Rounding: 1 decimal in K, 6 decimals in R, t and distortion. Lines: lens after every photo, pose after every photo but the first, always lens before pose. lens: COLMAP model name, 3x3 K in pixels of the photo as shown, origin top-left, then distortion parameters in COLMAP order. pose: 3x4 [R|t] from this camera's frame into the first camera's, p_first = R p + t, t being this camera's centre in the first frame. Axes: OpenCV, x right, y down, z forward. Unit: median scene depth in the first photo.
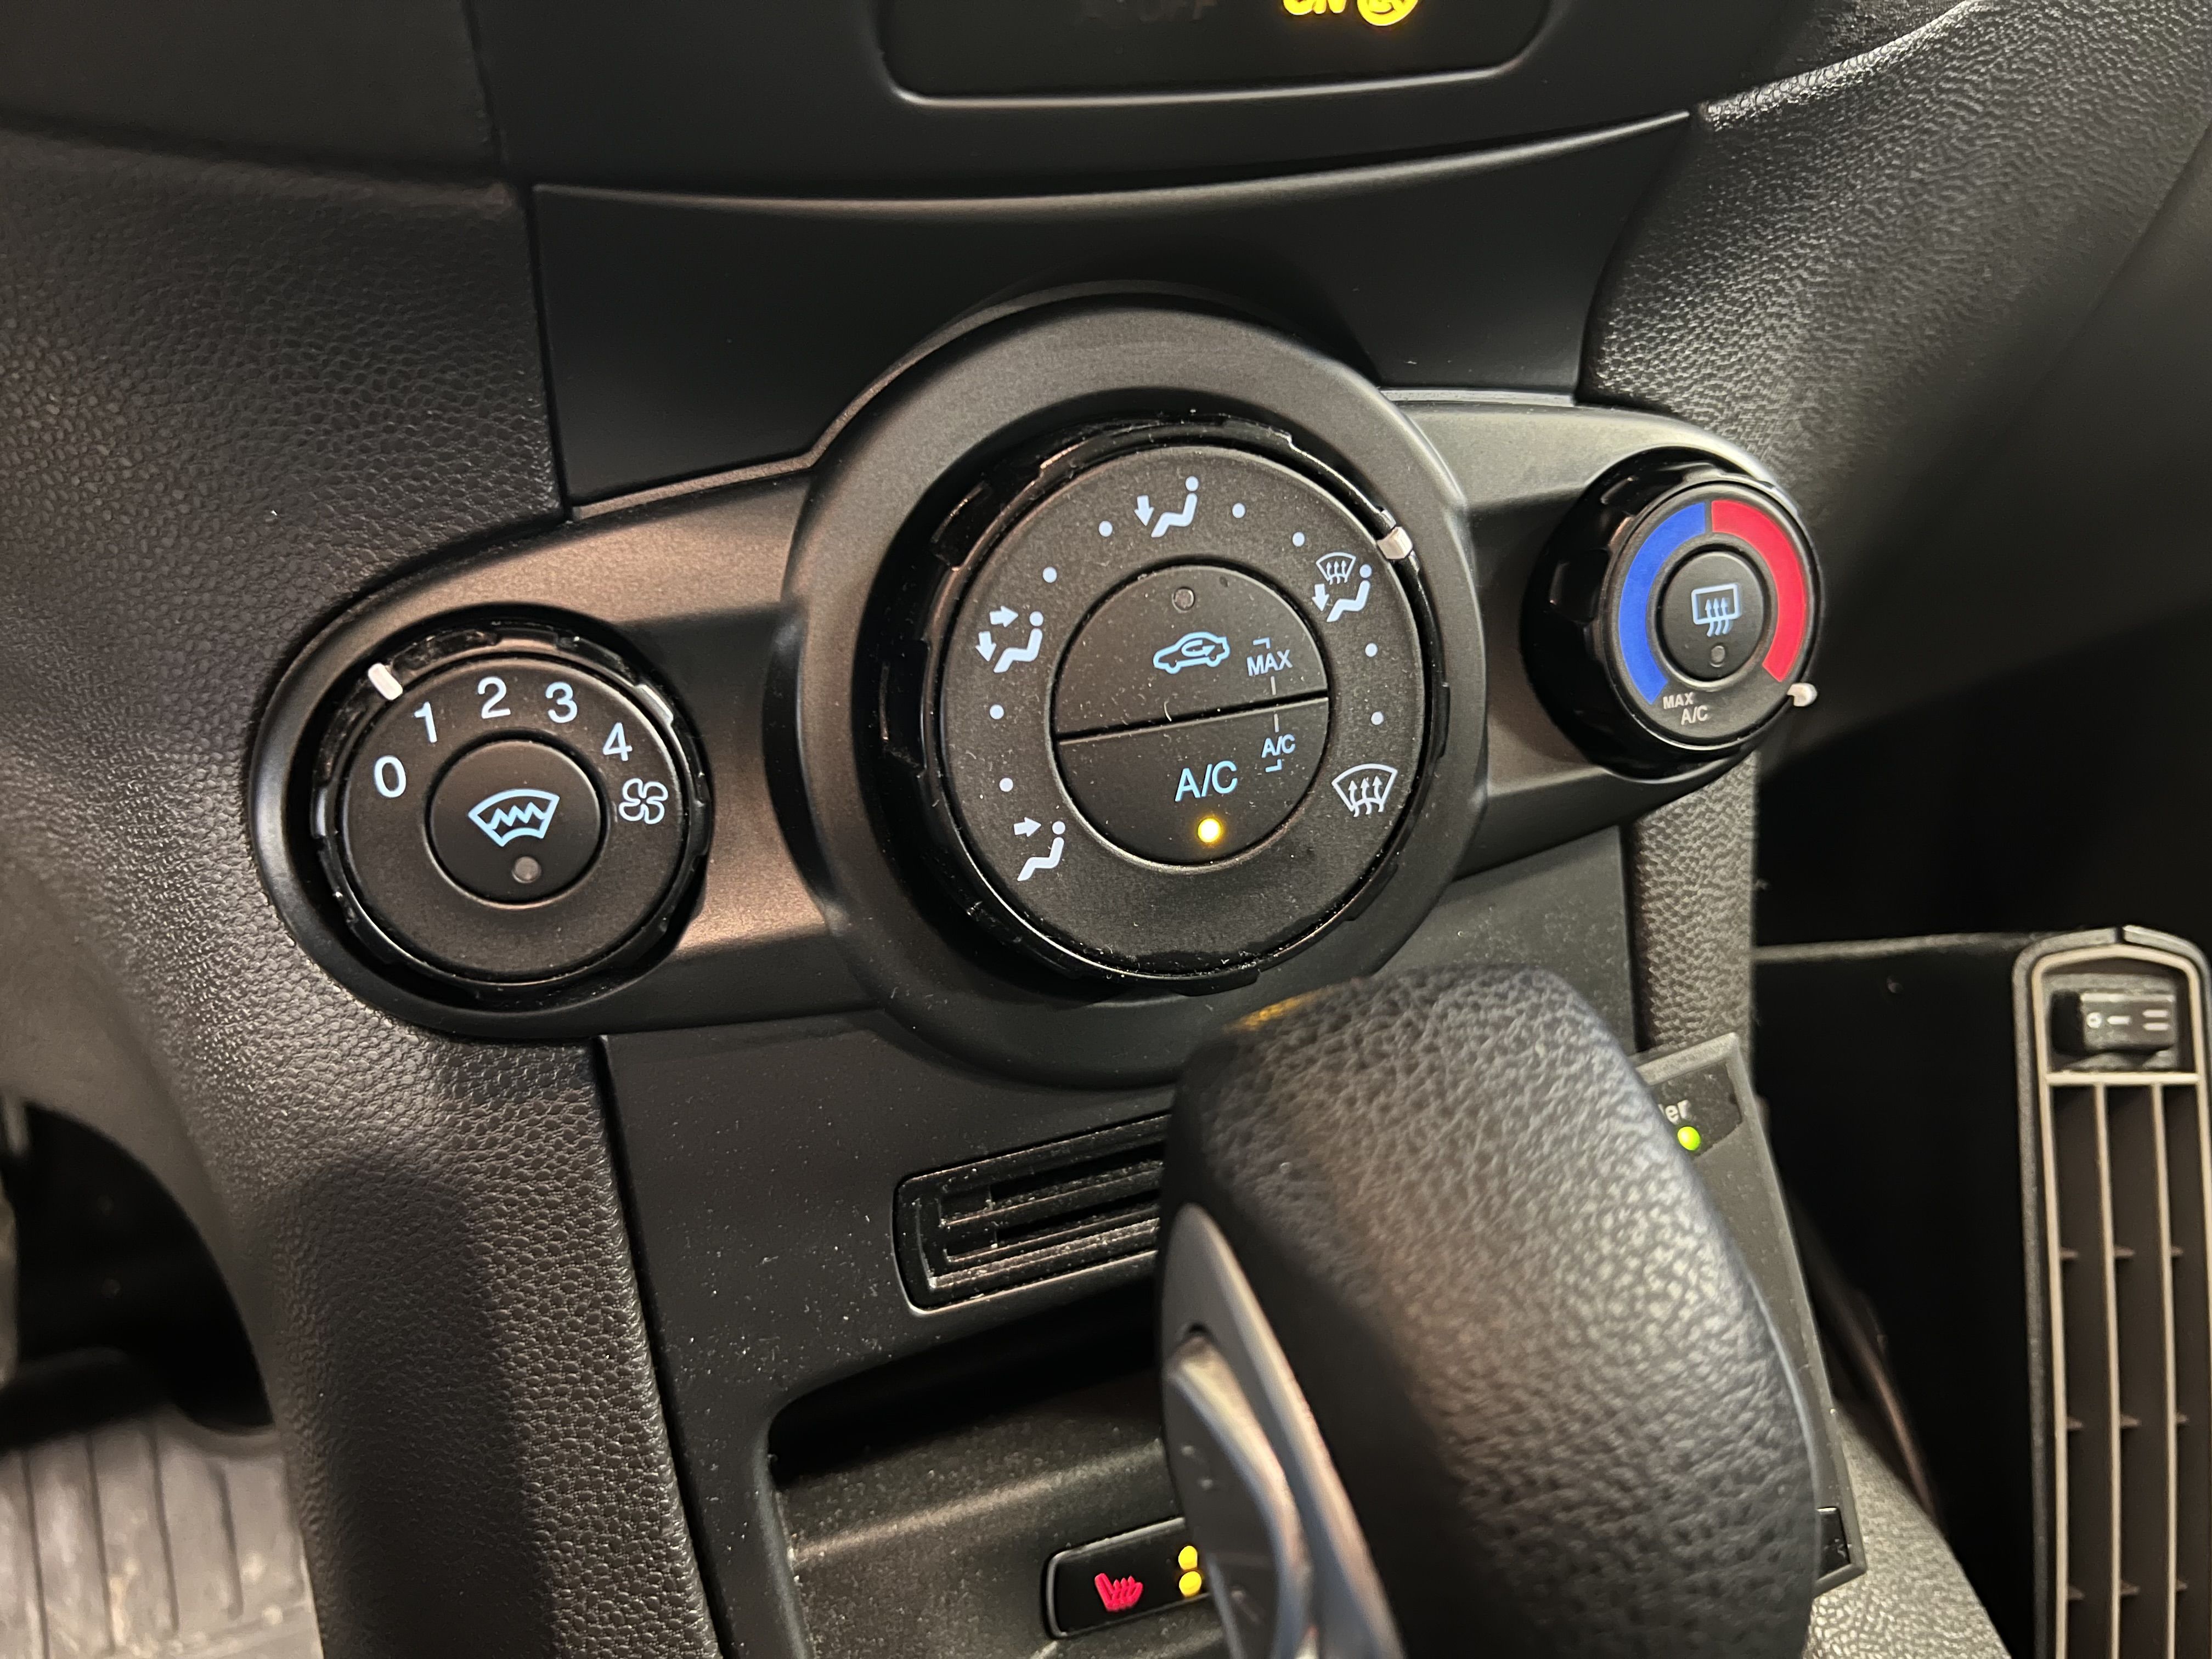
lens RADIAL K [[1715.7, 0, 1163.8], [0, 1715.7, 813.4], [0, 0, 1]] dist [0.014582, 0.004633]
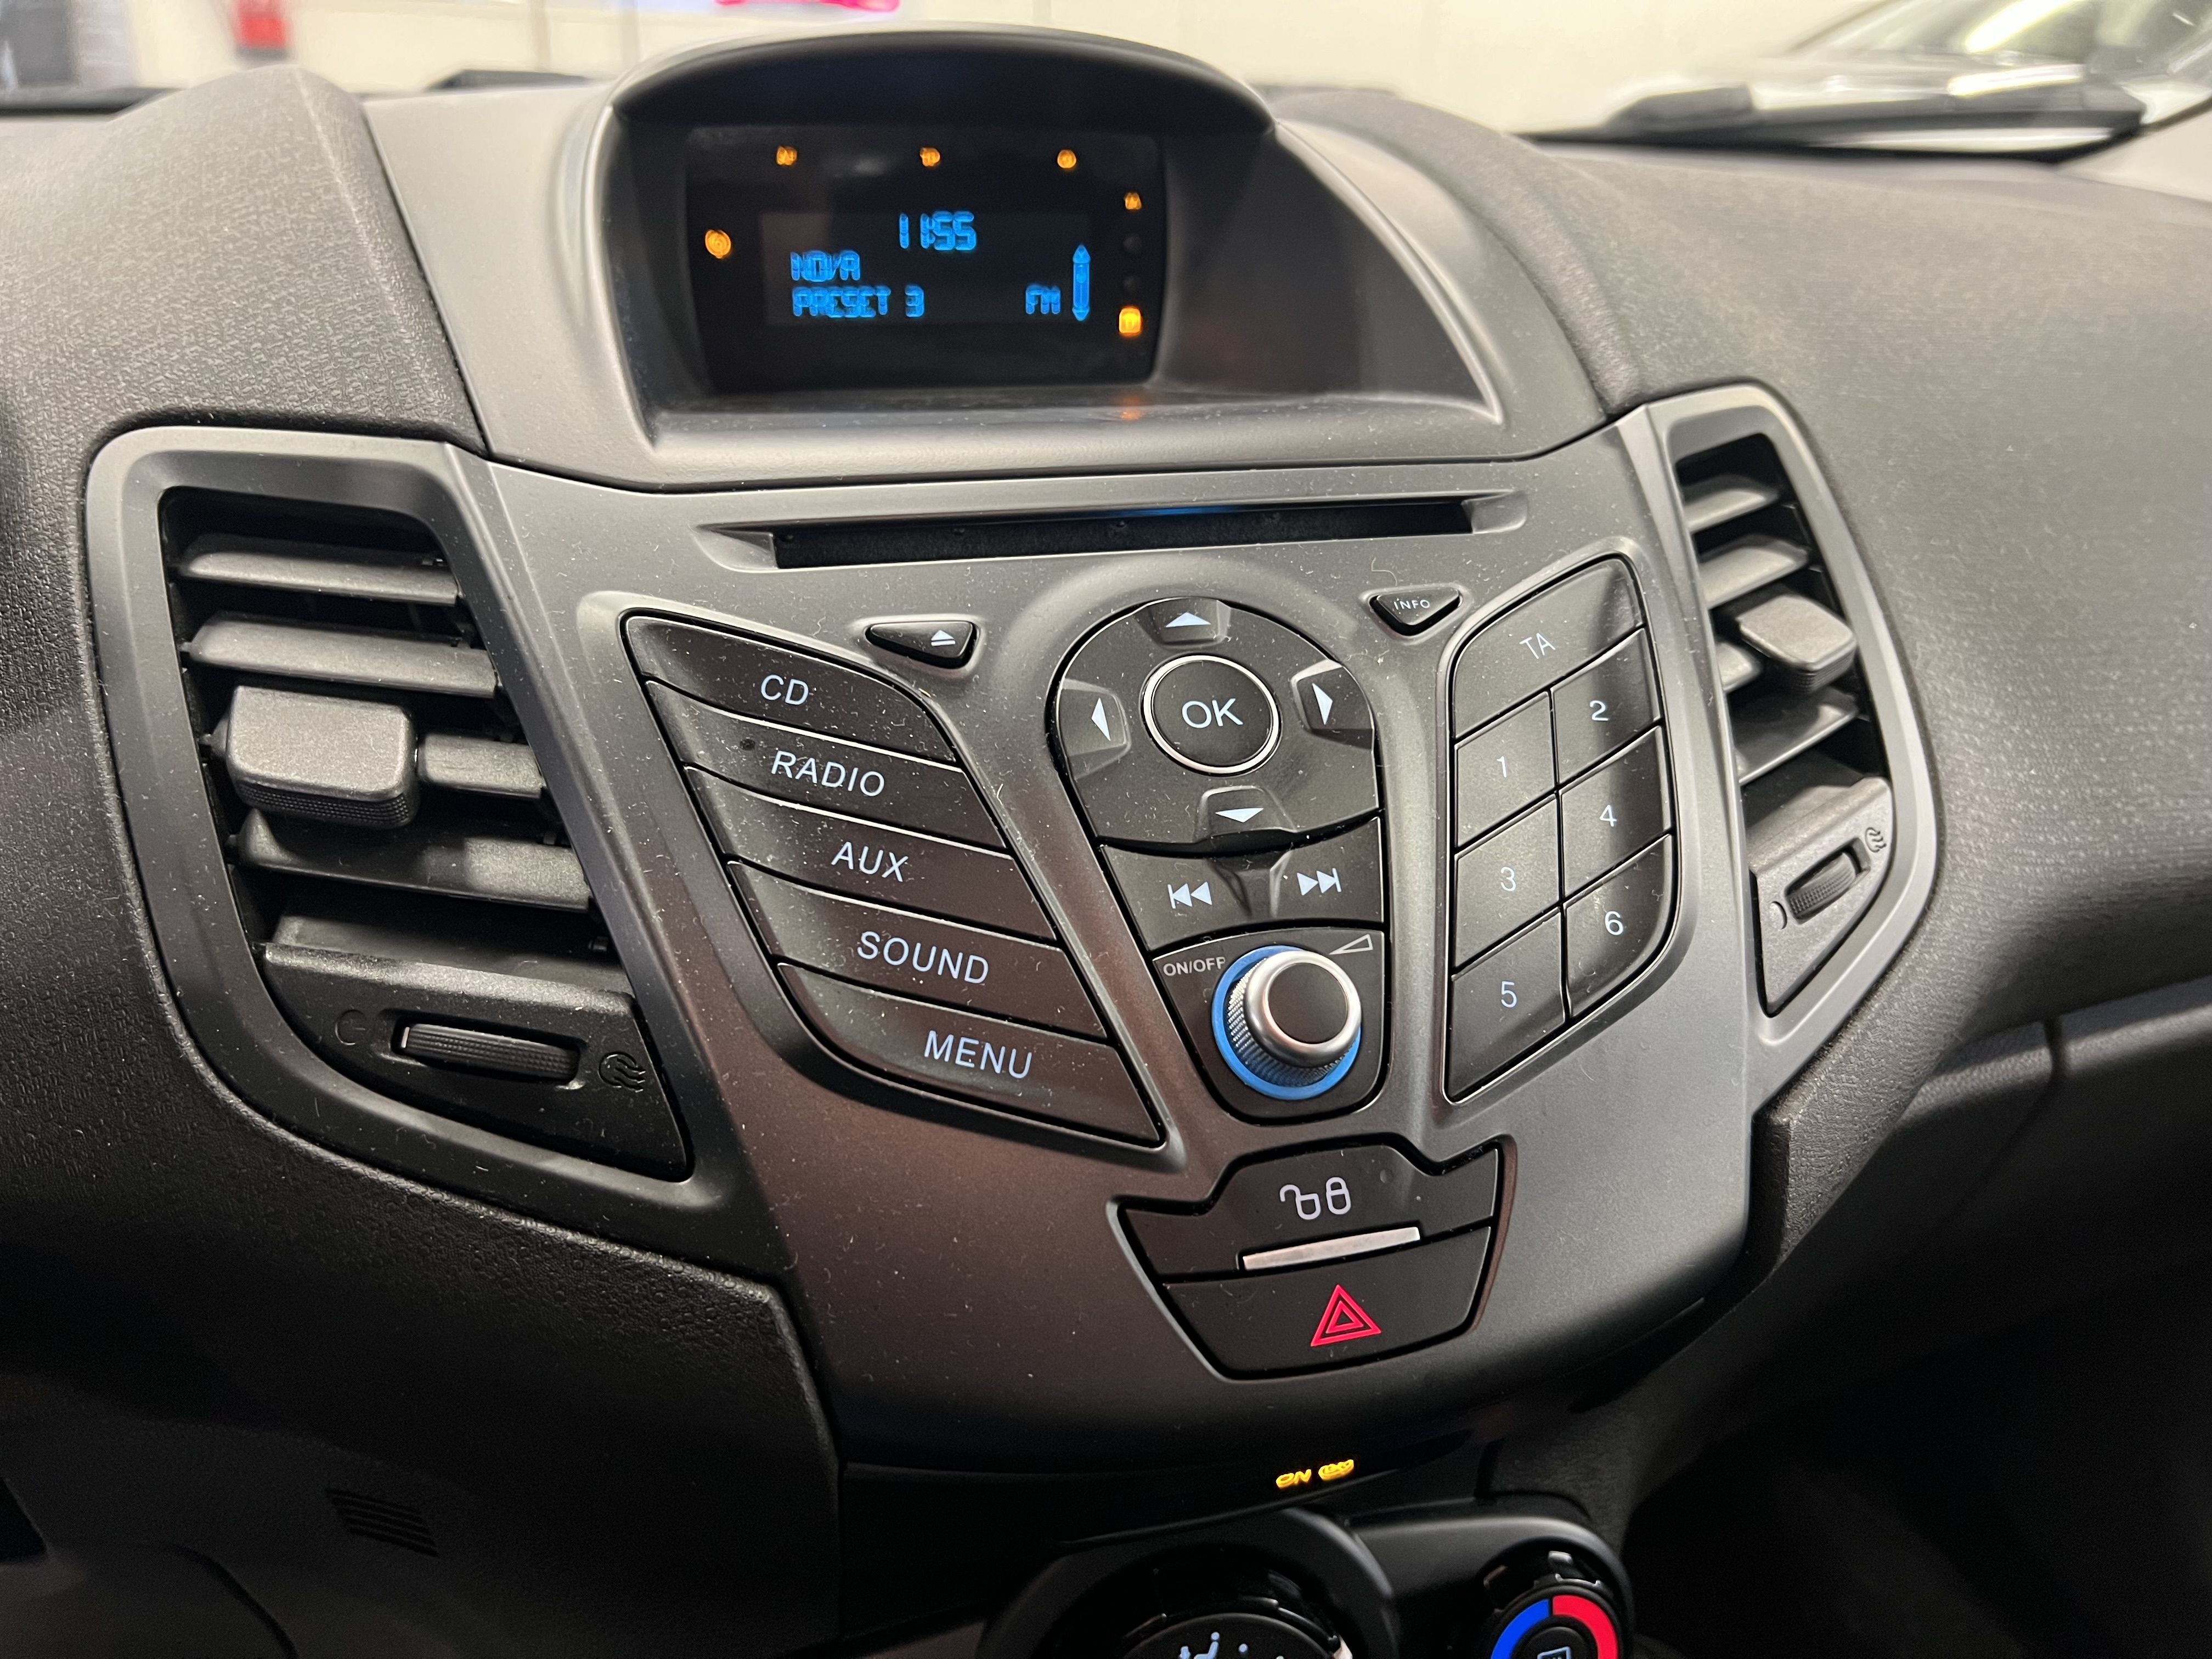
lens RADIAL K [[1715.7, 0, 1104.9], [0, 1715.7, 818.1], [0, 0, 1]] dist [0.014582, 0.004633]
pose [[0.996284, 0.059559, -0.062216, -0.031226], [-0.065157, 0.993607, -0.092199, -0.789859], [0.056327, 0.095910, 0.993795, -0.680184]]
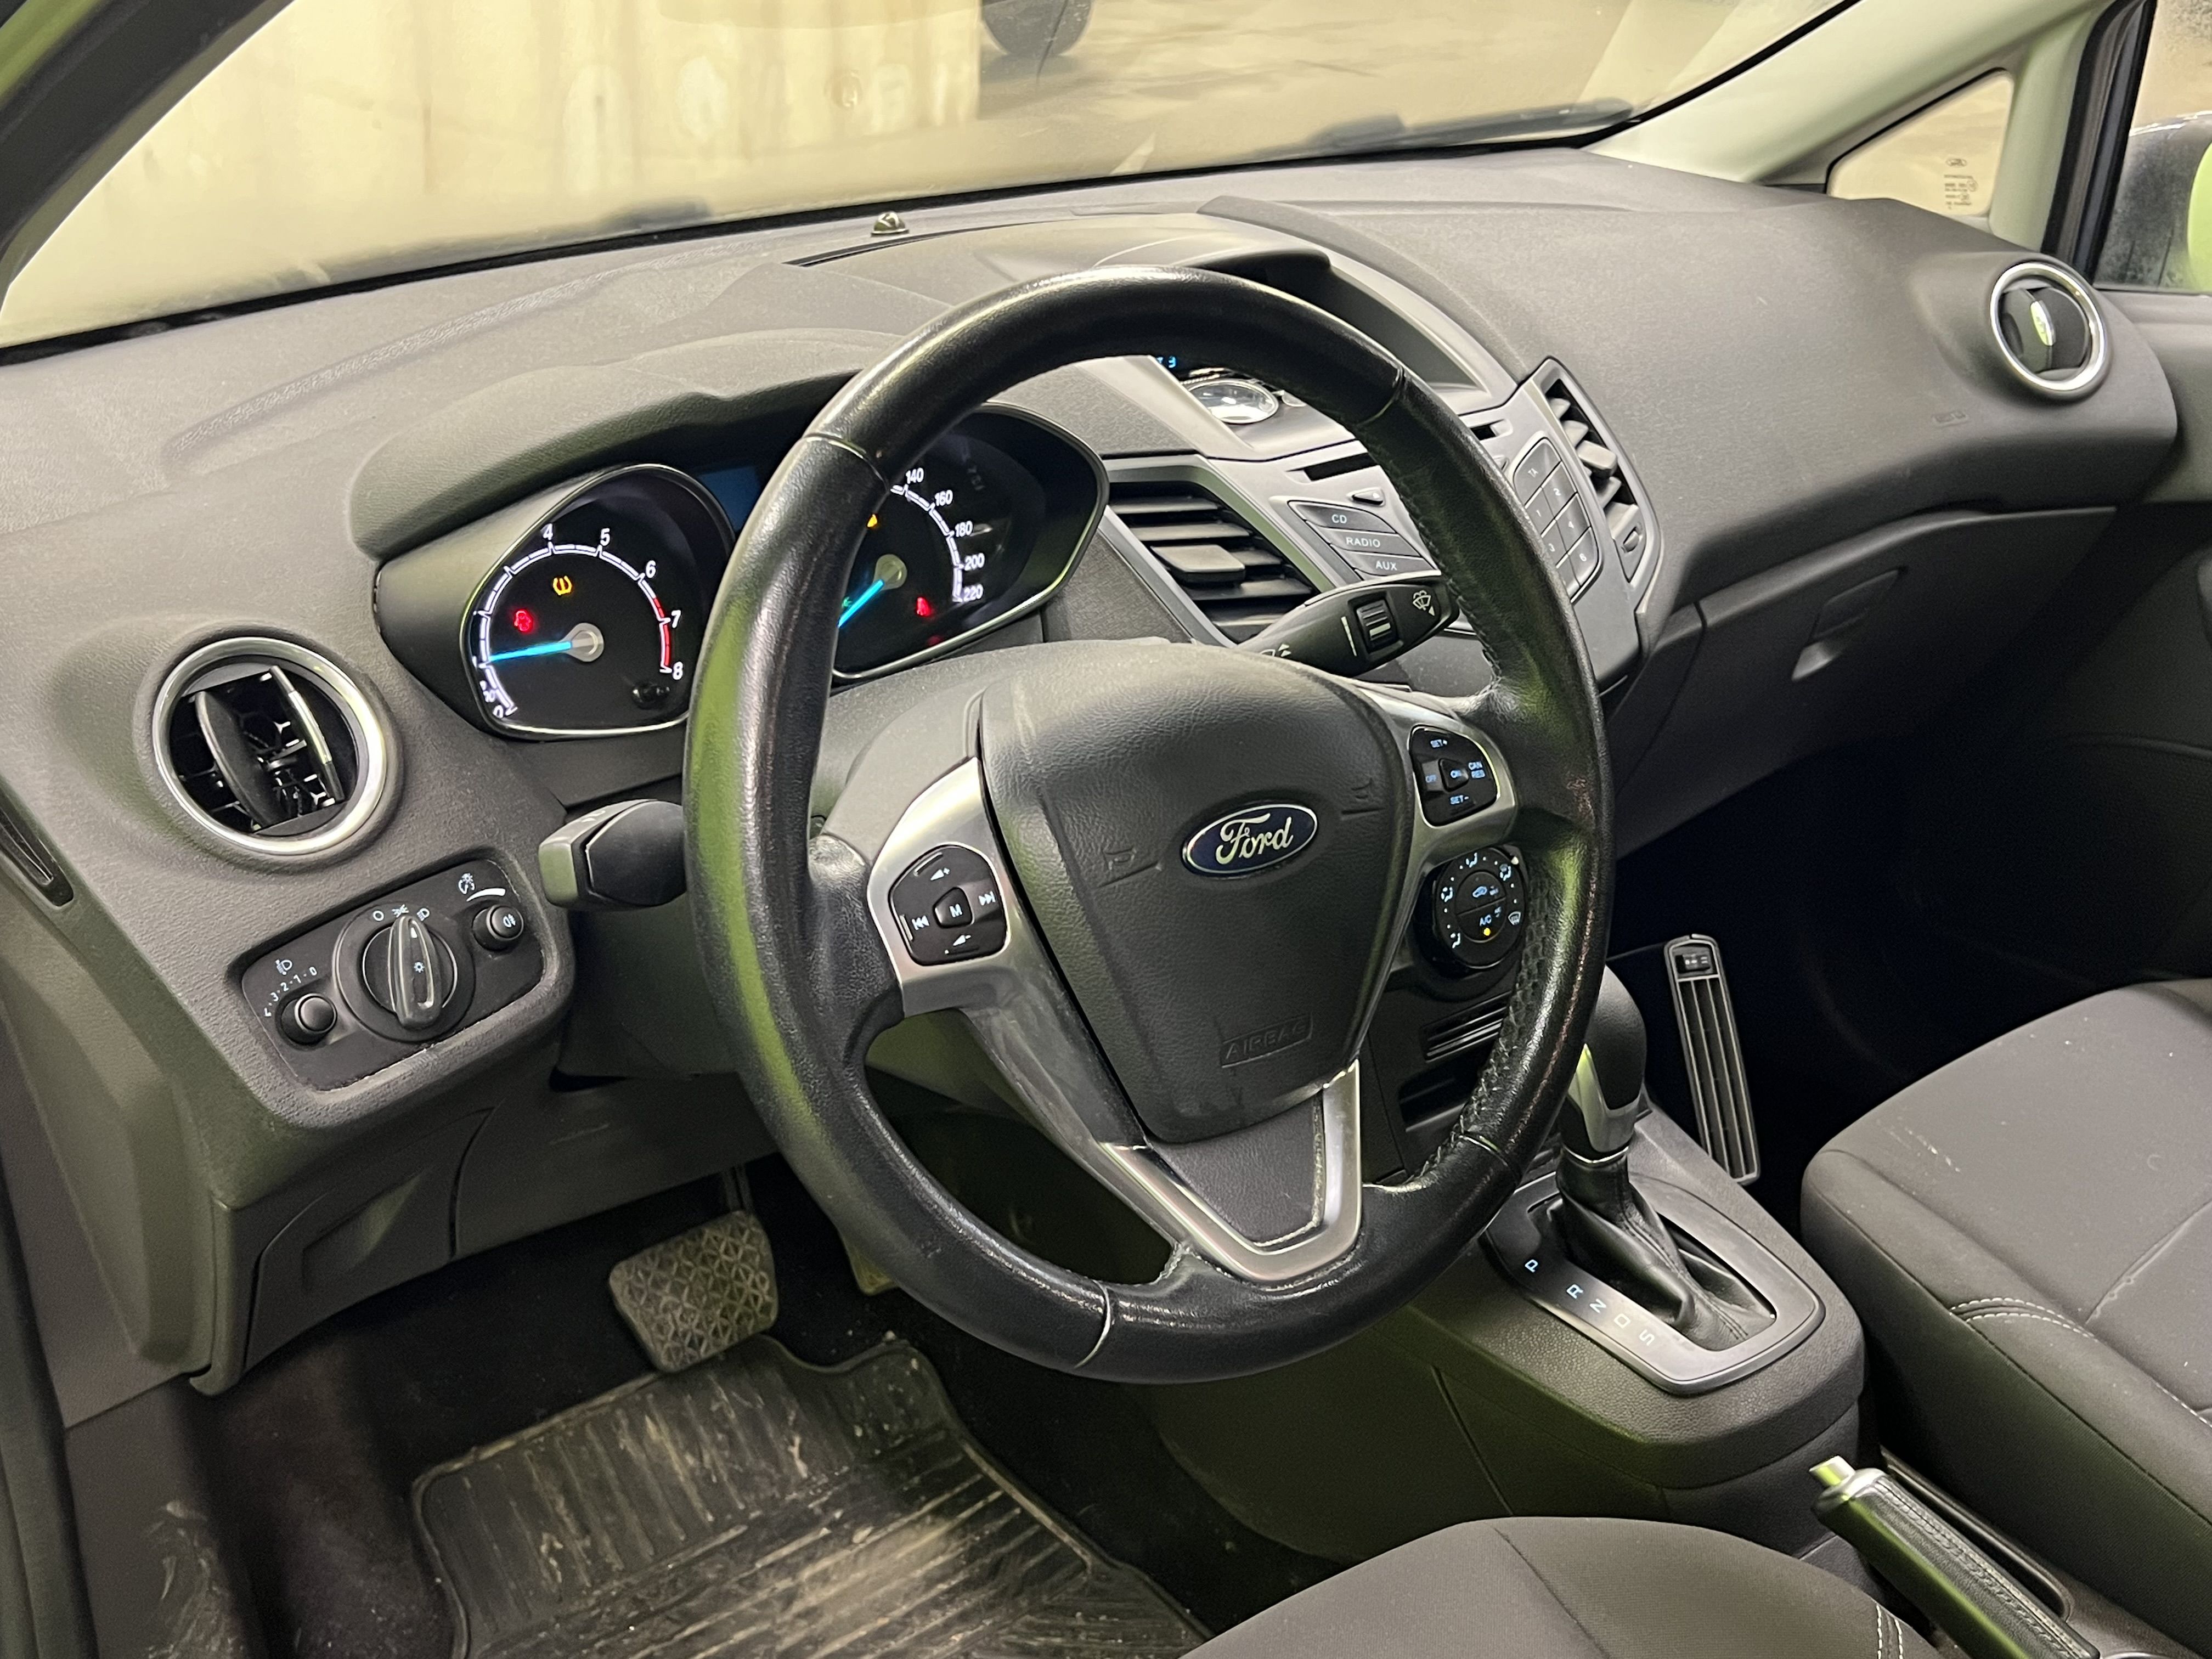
lens RADIAL K [[2403.8, 0, 1101.0], [0, 2403.8, 848.2], [0, 0, 1]] dist [0.033167, 0.000000]
pose [[0.964550, -0.124886, 0.232480, -2.290807], [0.142477, 0.987953, -0.060413, 0.029438], [-0.222134, 0.091394, 0.970723, -4.675753]]
